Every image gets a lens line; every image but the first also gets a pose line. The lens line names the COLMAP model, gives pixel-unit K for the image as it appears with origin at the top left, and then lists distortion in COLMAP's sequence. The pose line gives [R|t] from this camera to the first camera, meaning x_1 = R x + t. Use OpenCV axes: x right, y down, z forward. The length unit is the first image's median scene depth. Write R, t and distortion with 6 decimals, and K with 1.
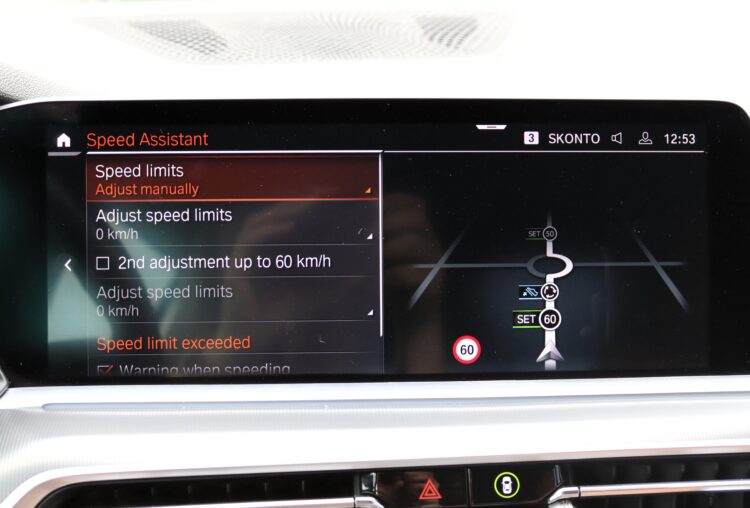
lens RADIAL K [[1264.9, 0, 375.0], [0, 1264.9, 254.0], [0, 0, 1]] dist [-0.111407, 0.057004]
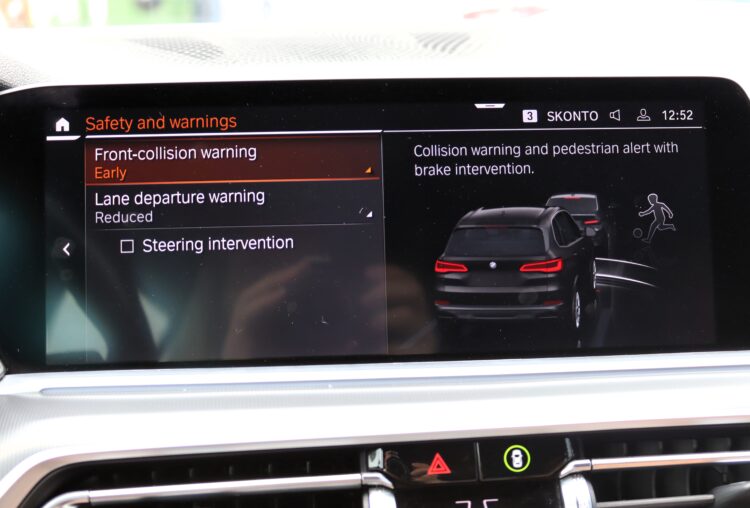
lens RADIAL K [[1264.9, 0, 375.0], [0, 1264.9, 254.0], [0, 0, 1]] dist [-0.111407, 0.057004]
pose [[0.999759, -0.018596, 0.011637, -0.013027], [0.019578, 0.995663, -0.090954, 0.106417], [-0.009895, 0.091160, 0.995787, 0.013057]]
